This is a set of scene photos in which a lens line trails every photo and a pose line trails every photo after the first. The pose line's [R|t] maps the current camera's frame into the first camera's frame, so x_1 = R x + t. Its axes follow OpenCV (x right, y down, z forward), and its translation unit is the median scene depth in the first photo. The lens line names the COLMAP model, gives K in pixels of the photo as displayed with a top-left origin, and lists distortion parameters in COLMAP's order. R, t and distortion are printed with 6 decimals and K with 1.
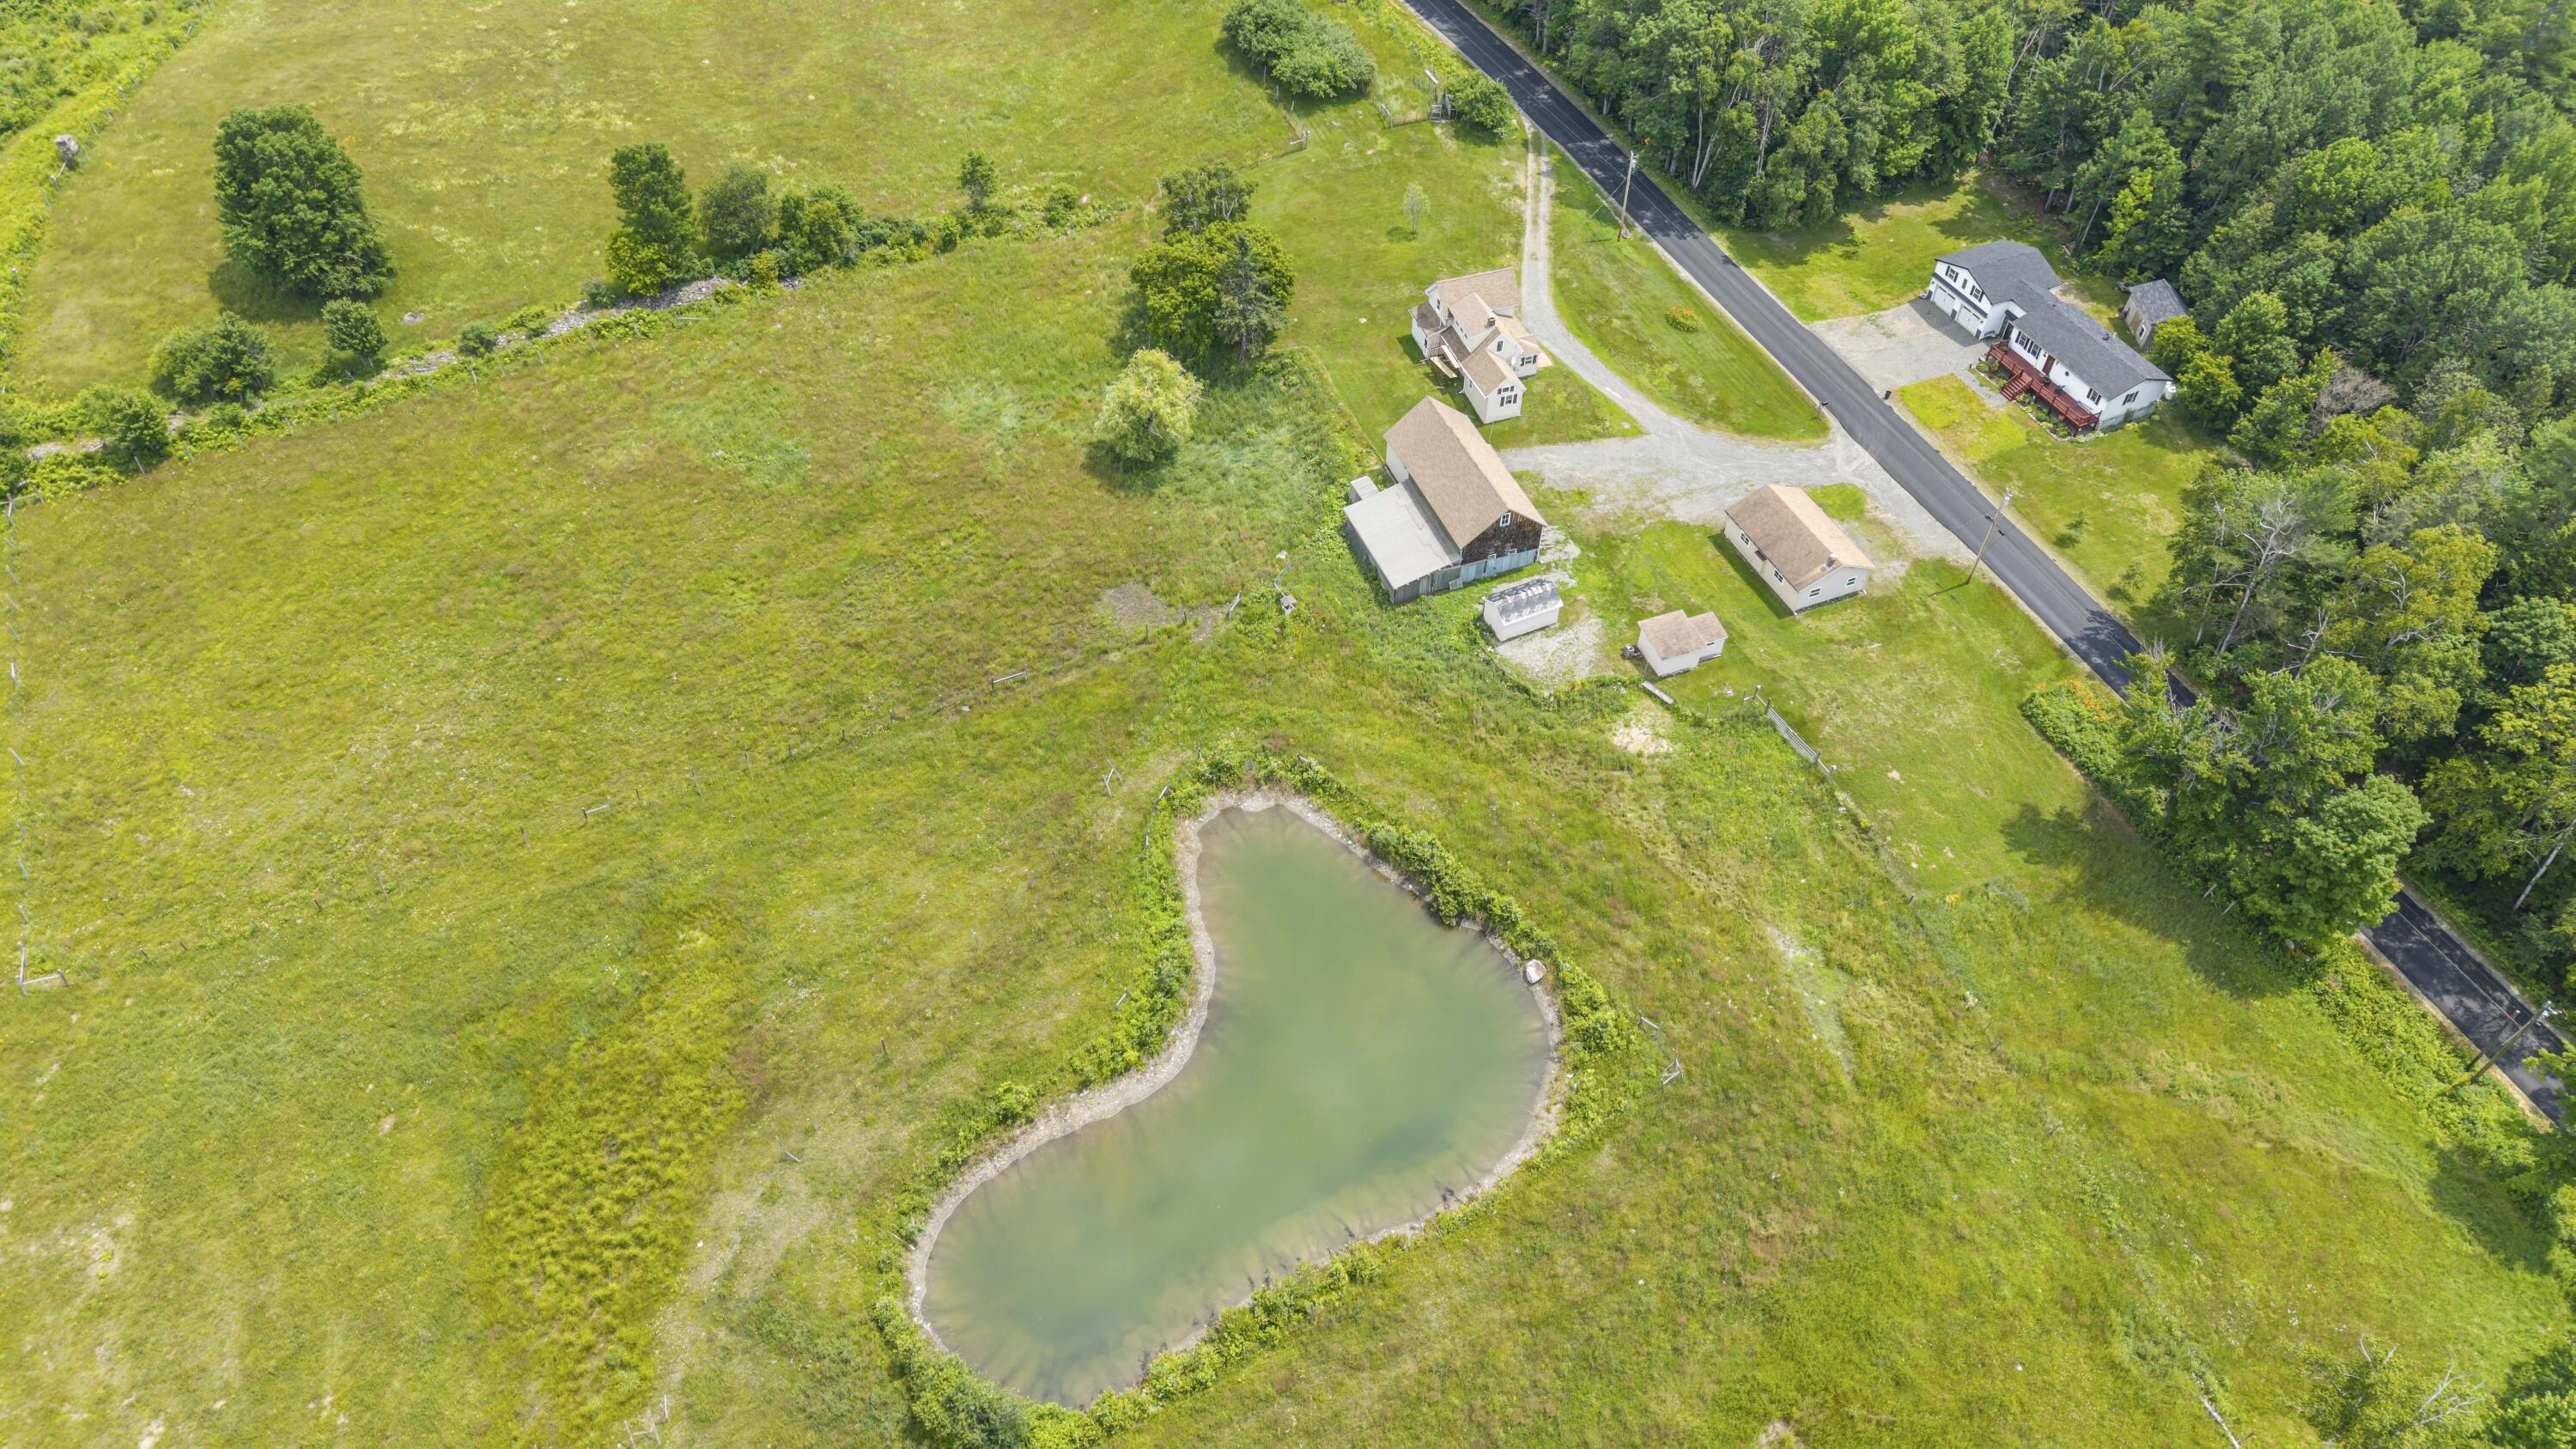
lens RADIAL K [[1721.6, 0, 1303.1], [0, 1721.6, 714.9], [0, 0, 1]] dist [0.051639, -0.047533]
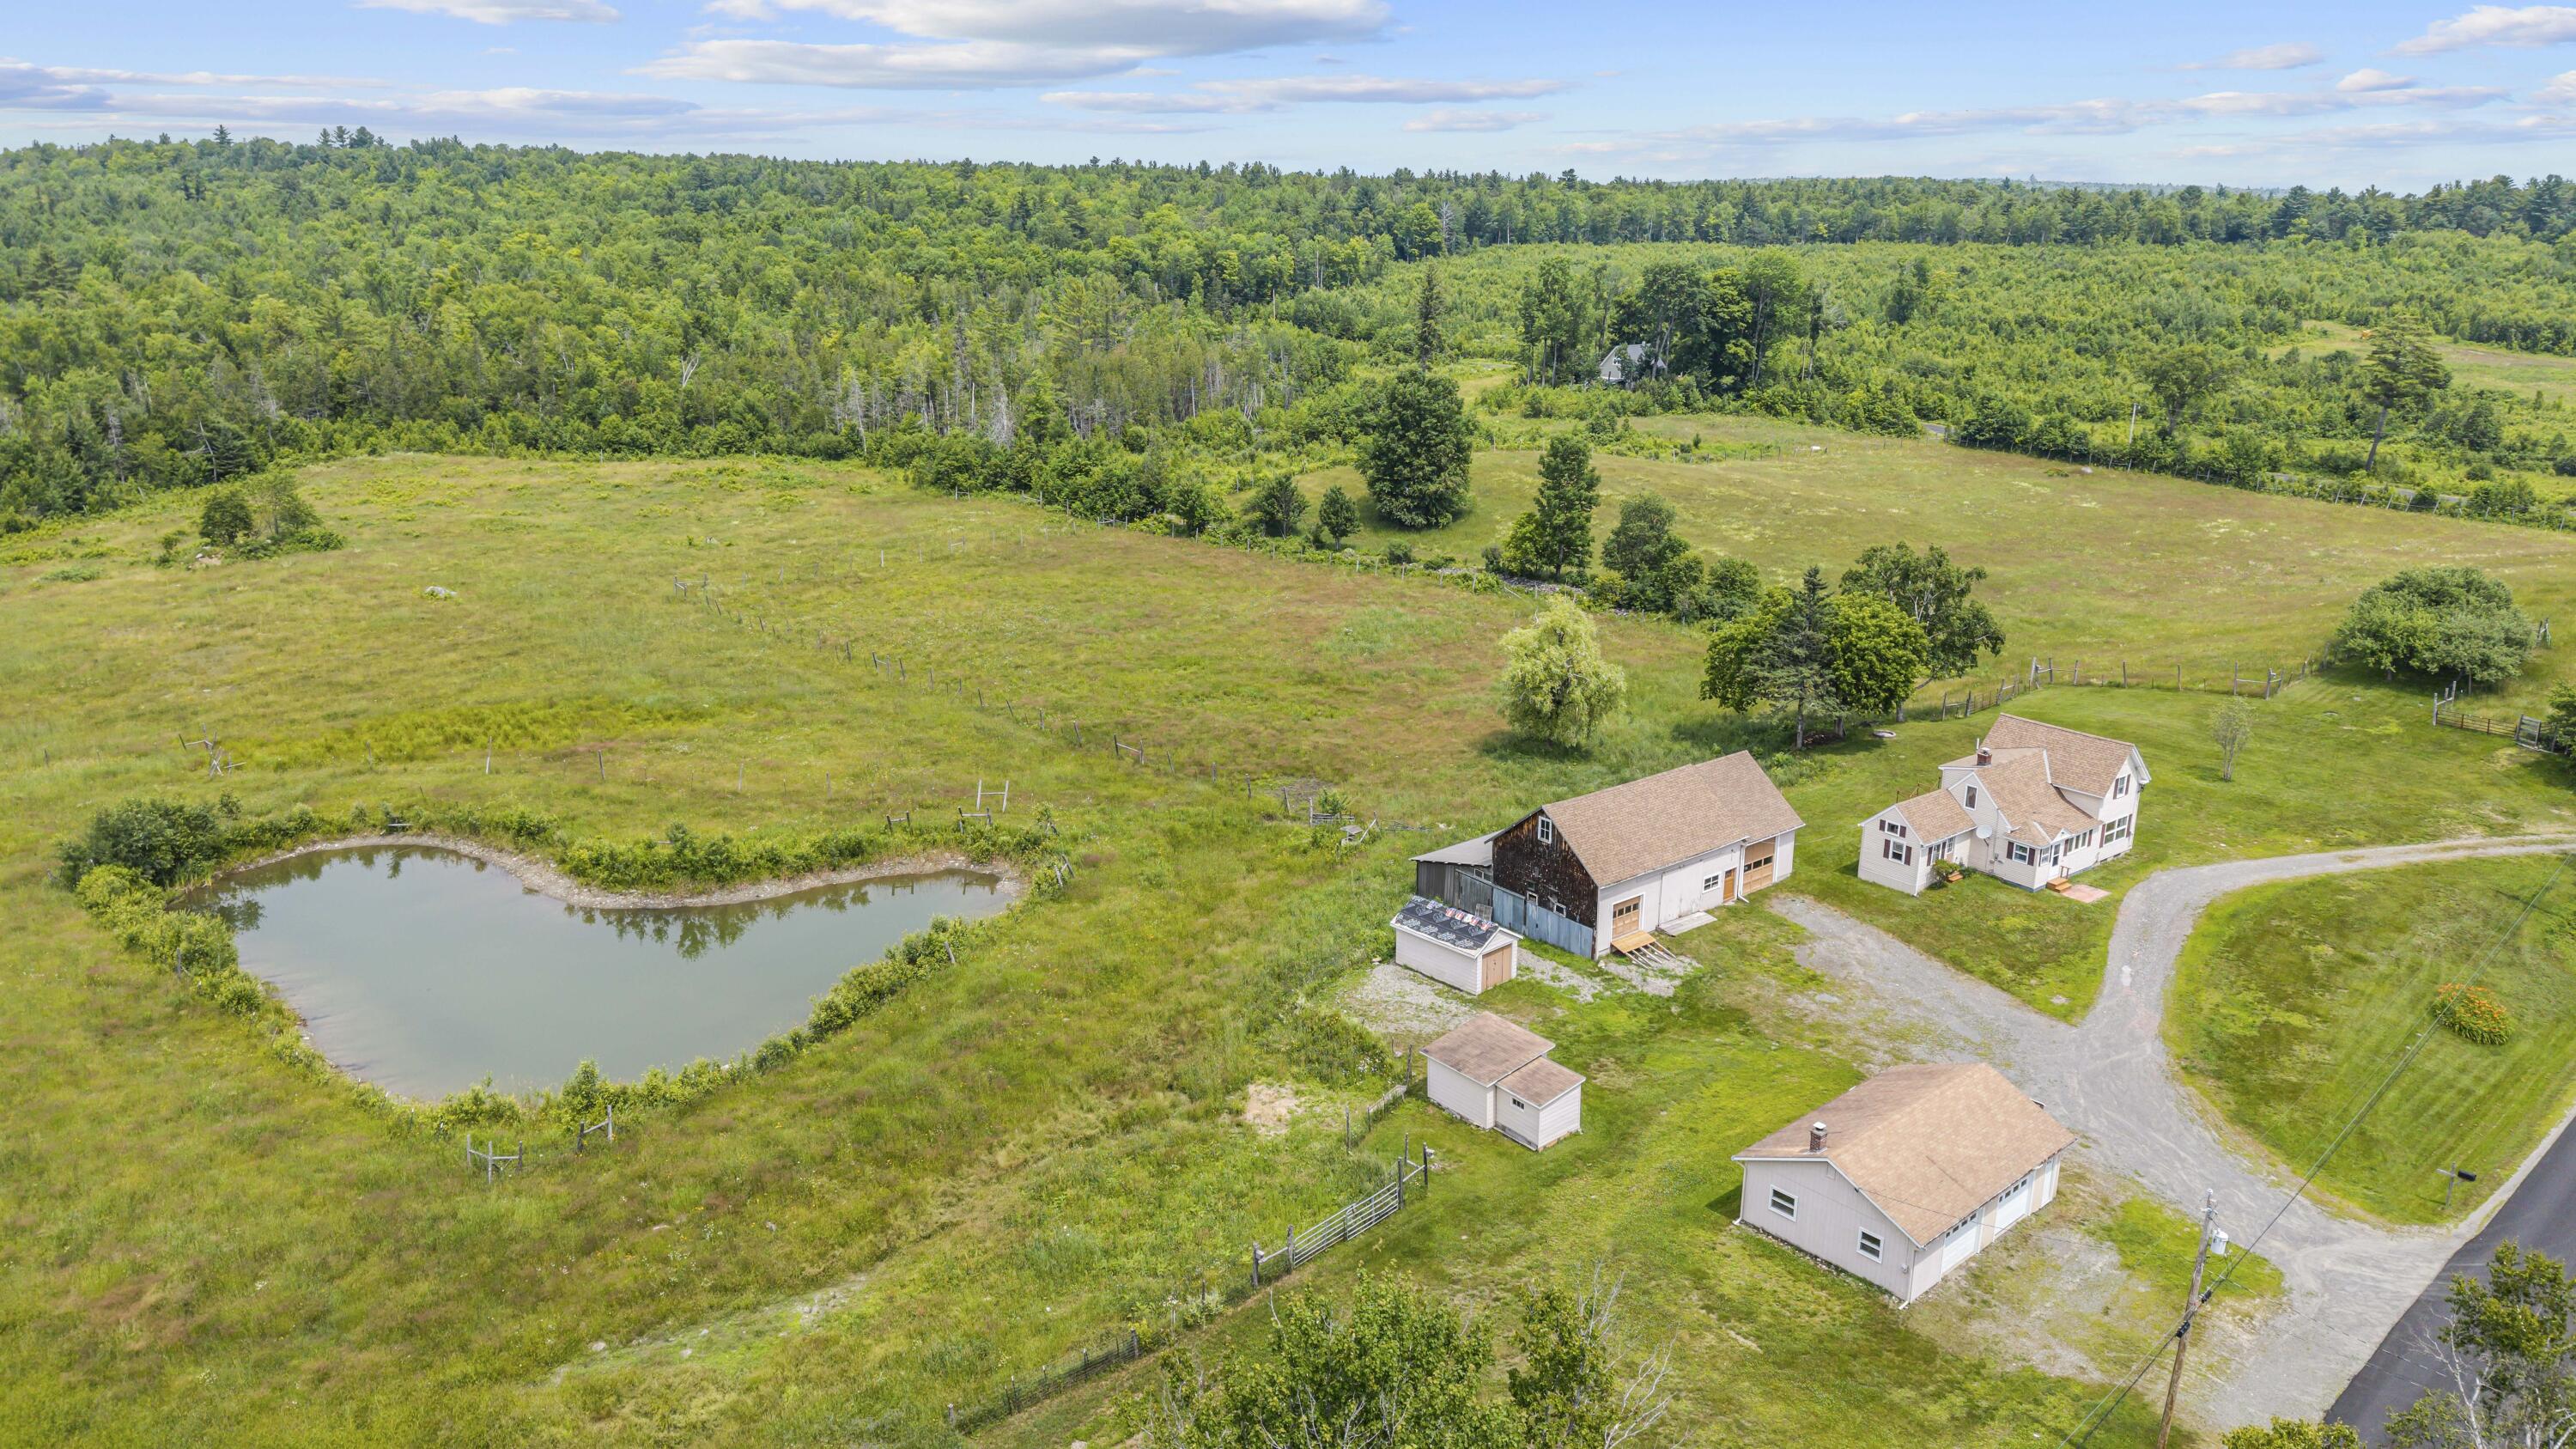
lens RADIAL K [[1728.3, 0, 1280.8], [0, 1728.3, 719.8], [0, 0, 1]] dist [0.003346, -0.001419]
pose [[0.298347, 0.248227, -0.921614, 0.567017], [-0.698020, 0.715303, -0.033306, -0.048581], [0.650966, 0.653242, 0.386676, 0.592924]]
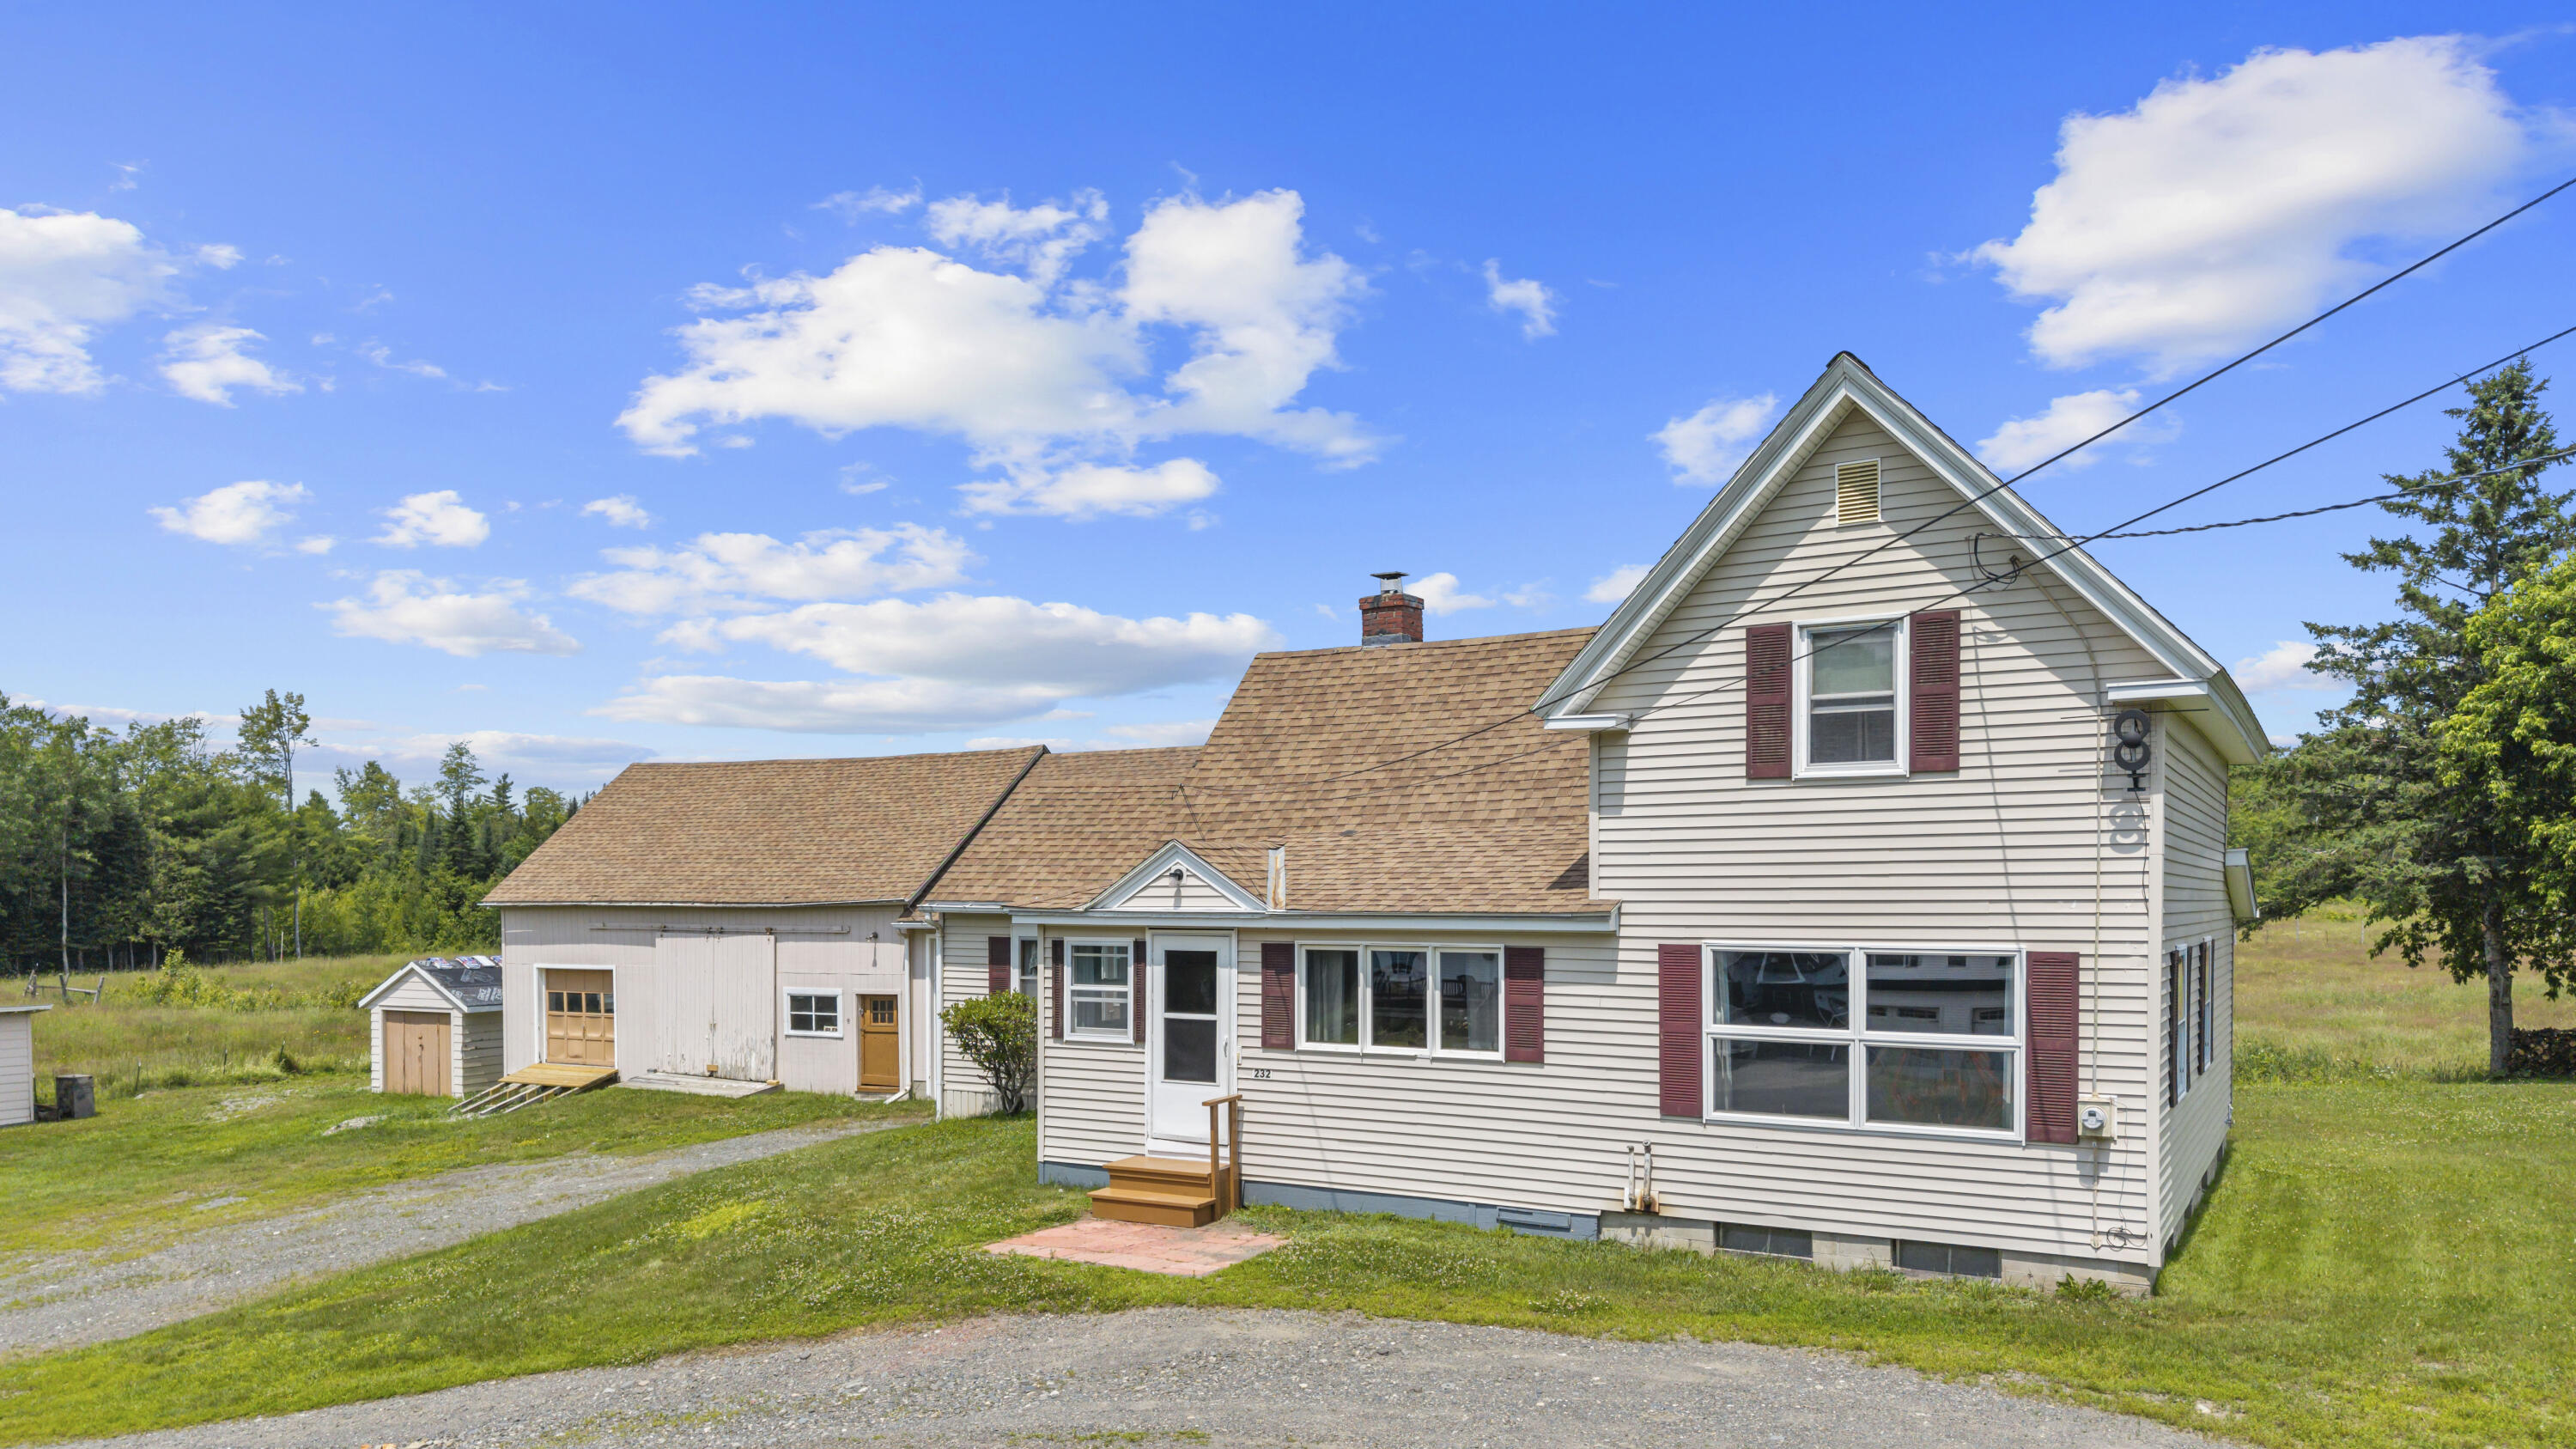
lens RADIAL K [[1788.6, 0, 1294.7], [0, 1788.6, 901.2], [0, 0, 1]] dist [0.000521, -0.001143]
pose [[-0.771469, -0.017706, -0.636020, 0.193484], [-0.478314, 0.675330, 0.561378, -0.277975], [0.419584, 0.737303, -0.529465, 1.058146]]
